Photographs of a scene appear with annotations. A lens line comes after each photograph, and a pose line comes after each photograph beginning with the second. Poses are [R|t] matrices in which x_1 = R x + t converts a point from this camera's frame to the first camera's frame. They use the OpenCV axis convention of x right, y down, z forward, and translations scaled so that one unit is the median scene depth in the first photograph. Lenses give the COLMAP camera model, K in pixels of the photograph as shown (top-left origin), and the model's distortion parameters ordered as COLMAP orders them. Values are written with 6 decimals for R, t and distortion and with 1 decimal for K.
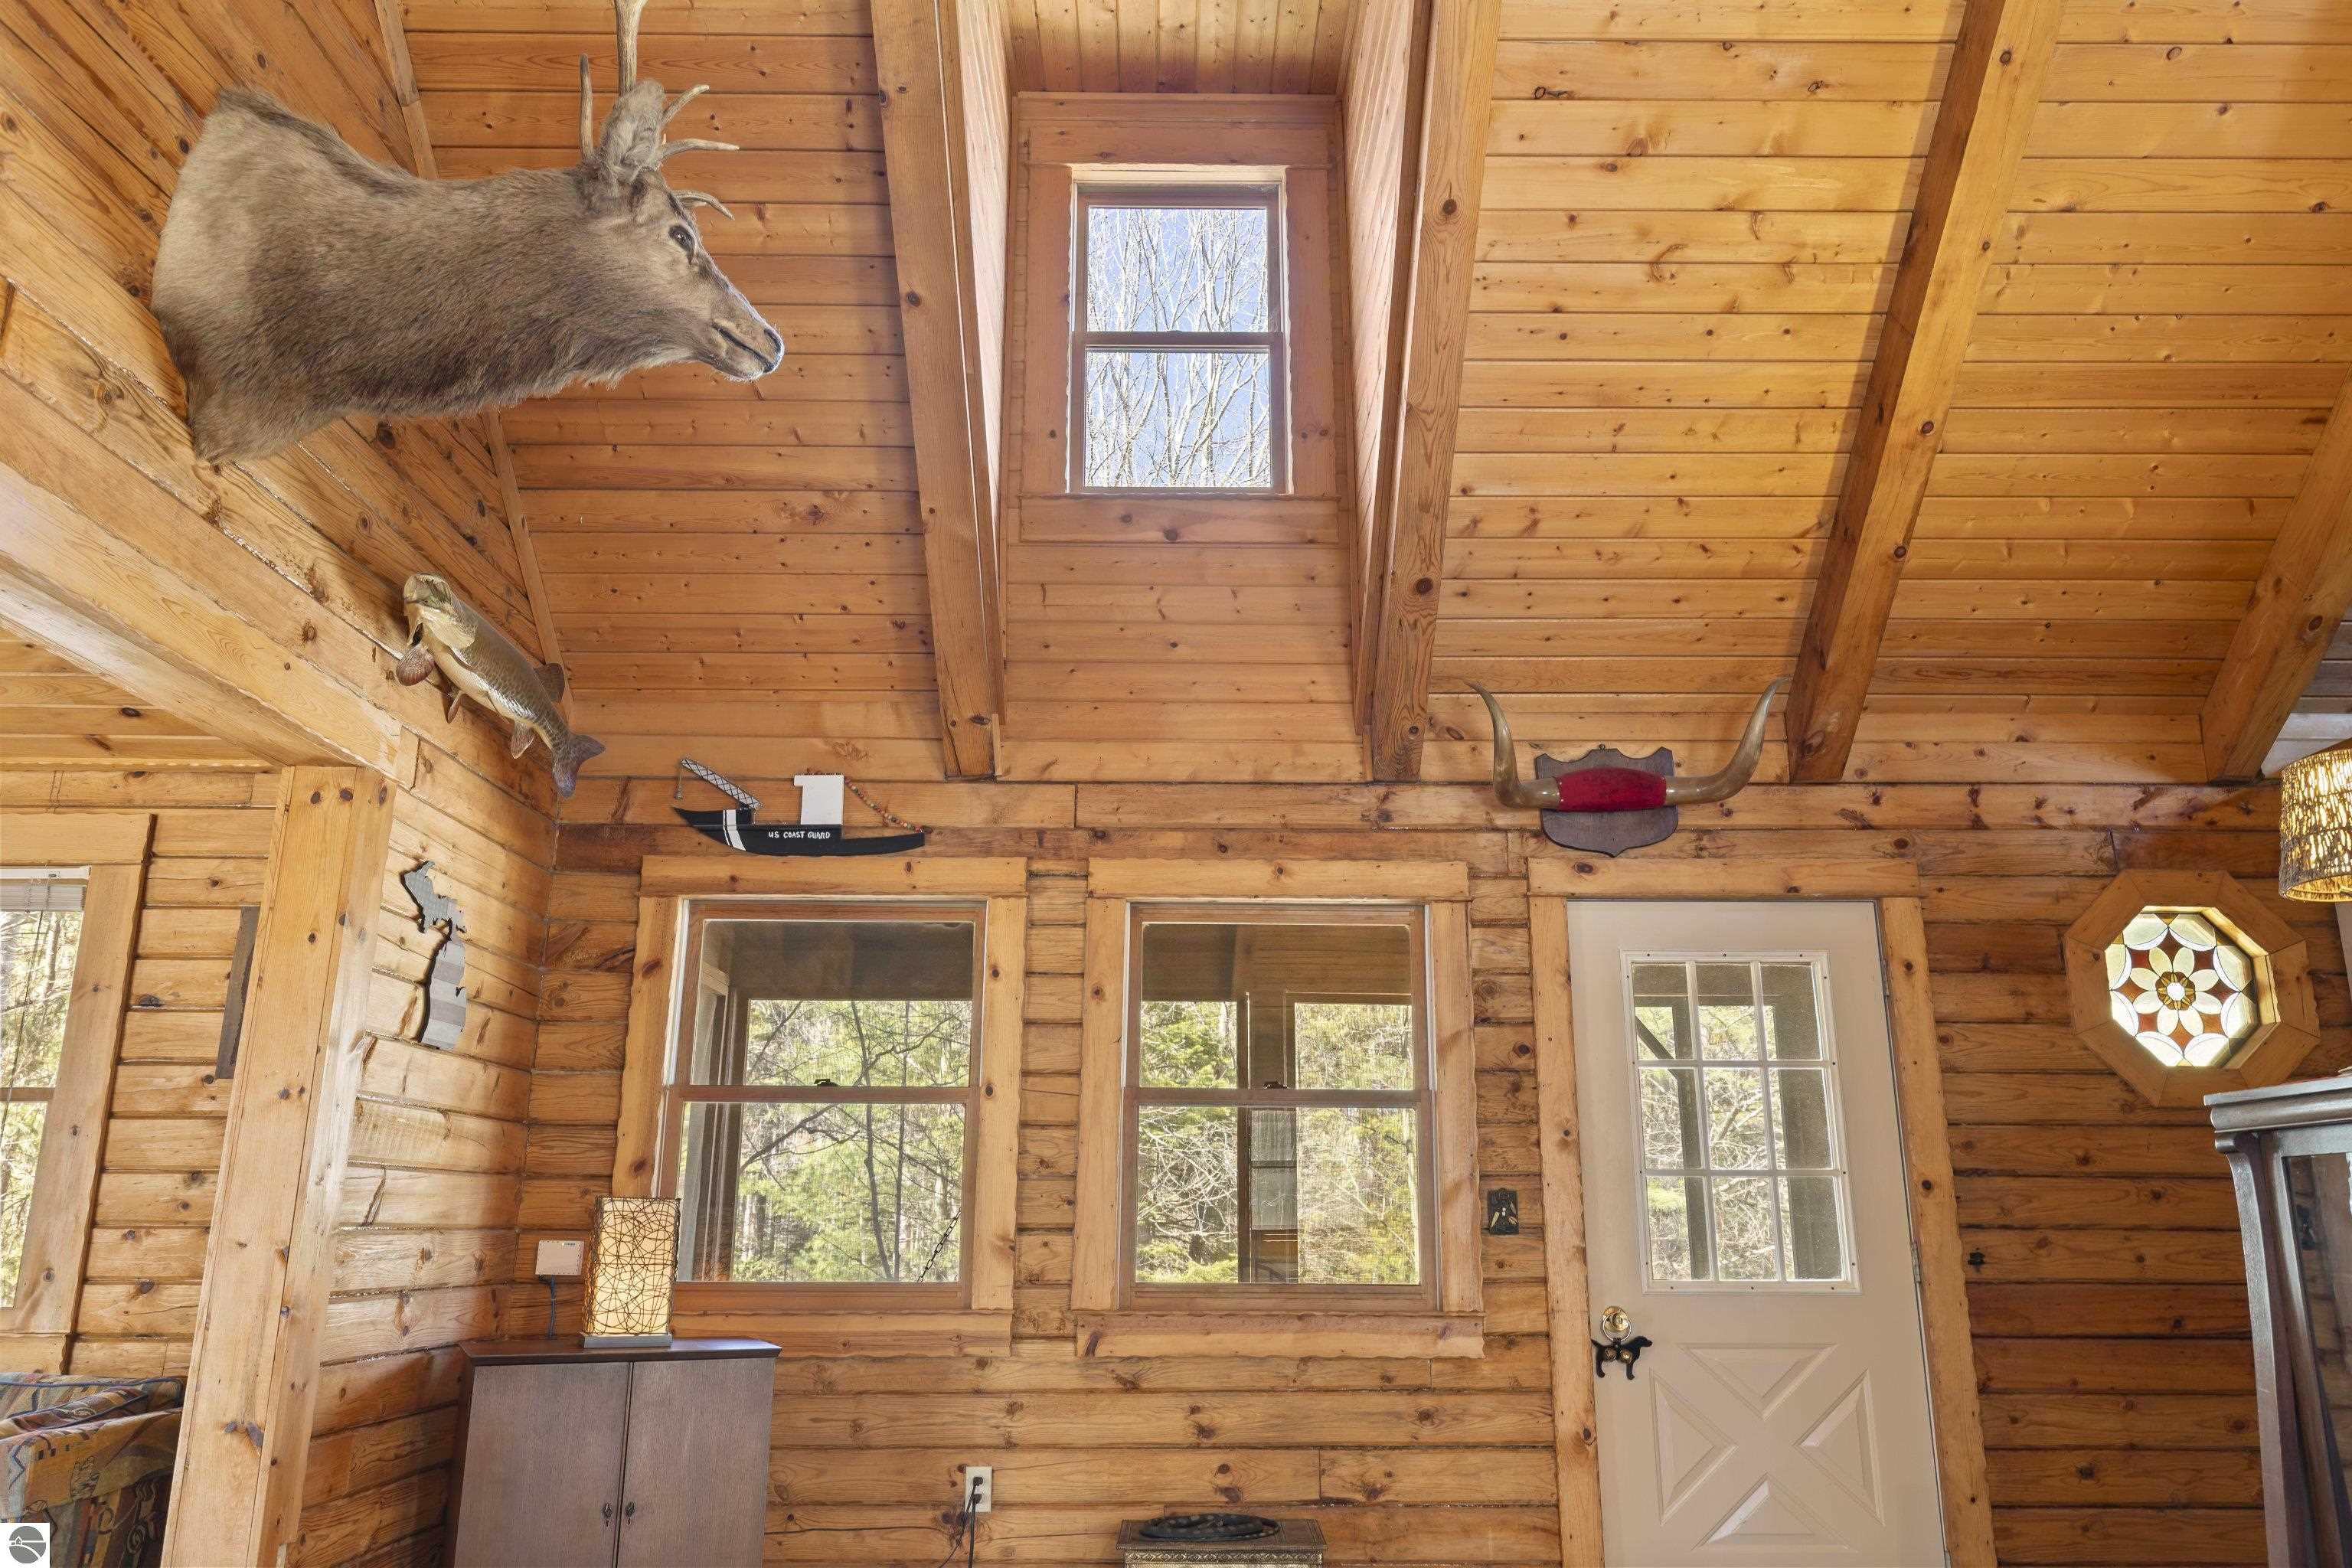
lens RADIAL K [[1634.7, 0, 1162.6], [0, 1634.7, 801.1], [0, 0, 1]] dist [-0.005257, 0.000661]
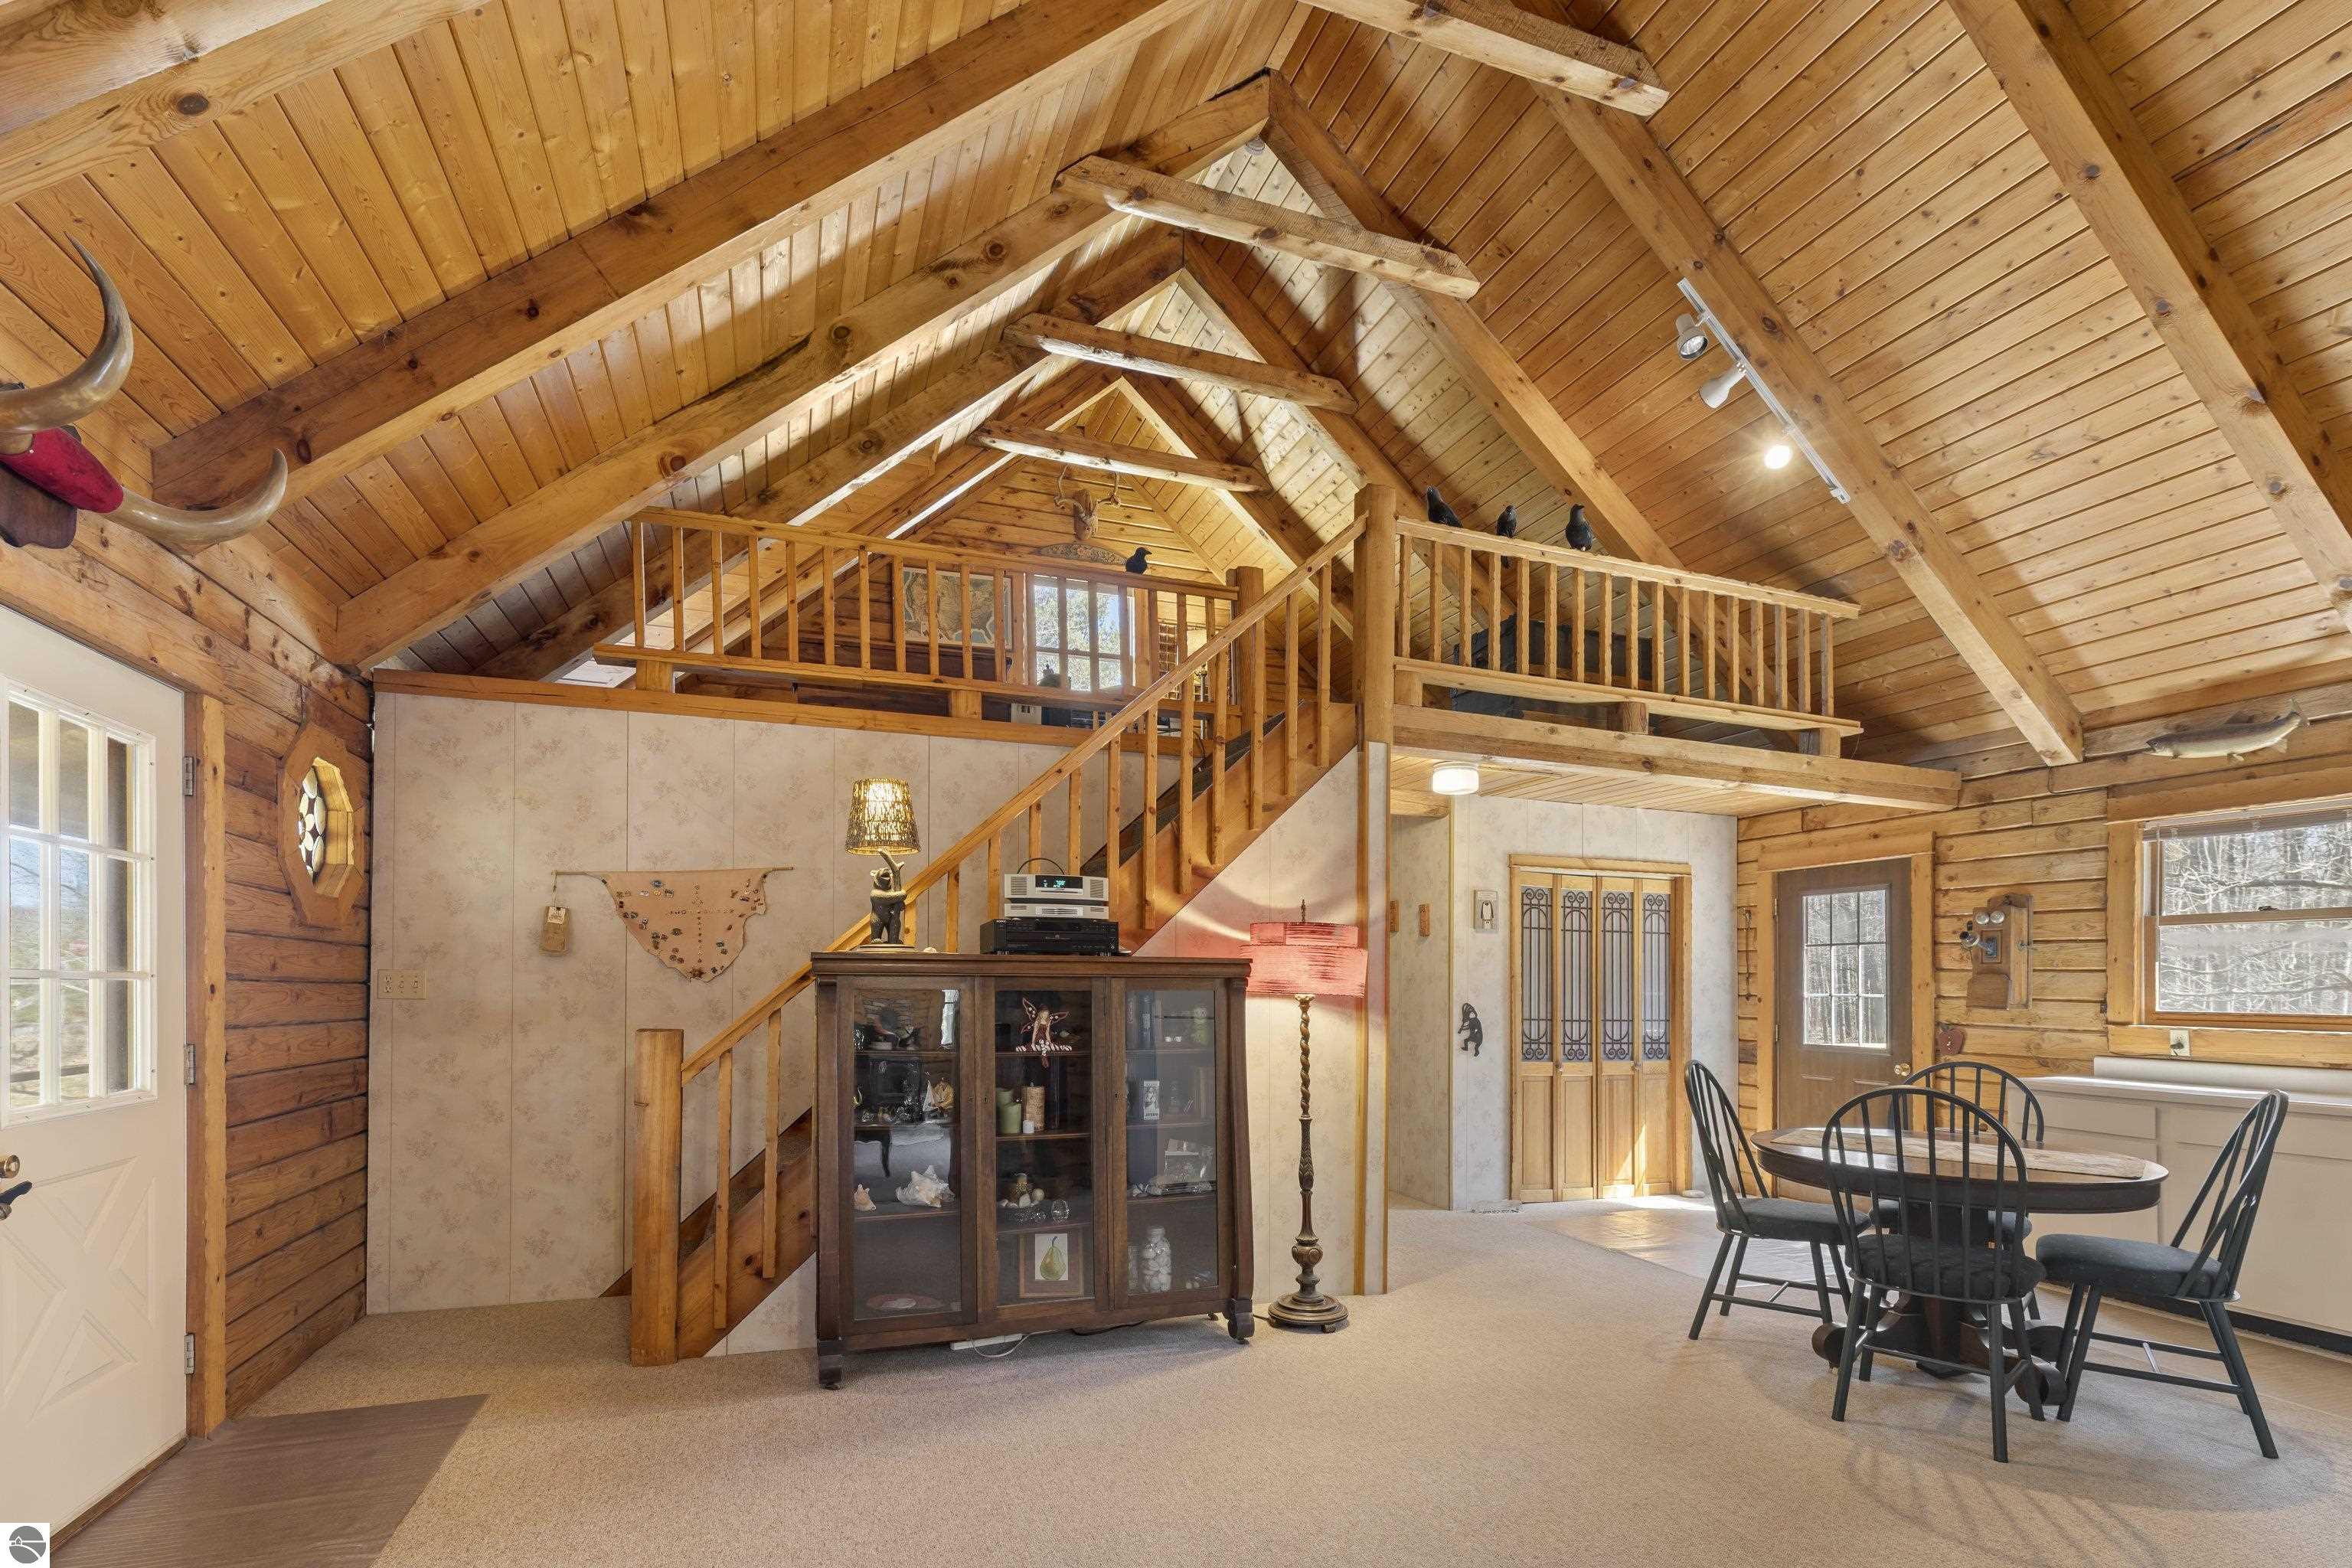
lens RADIAL K [[1115.4, 0, 1188.2], [0, 1115.4, 974.9], [0, 0, 1]] dist [0.004271, 0.000439]
pose [[-0.334852, 0.005965, 0.942252, -0.376654], [-0.240093, 0.966434, -0.091441, 0.143530], [-0.911169, -0.256847, -0.322181, 0.667206]]
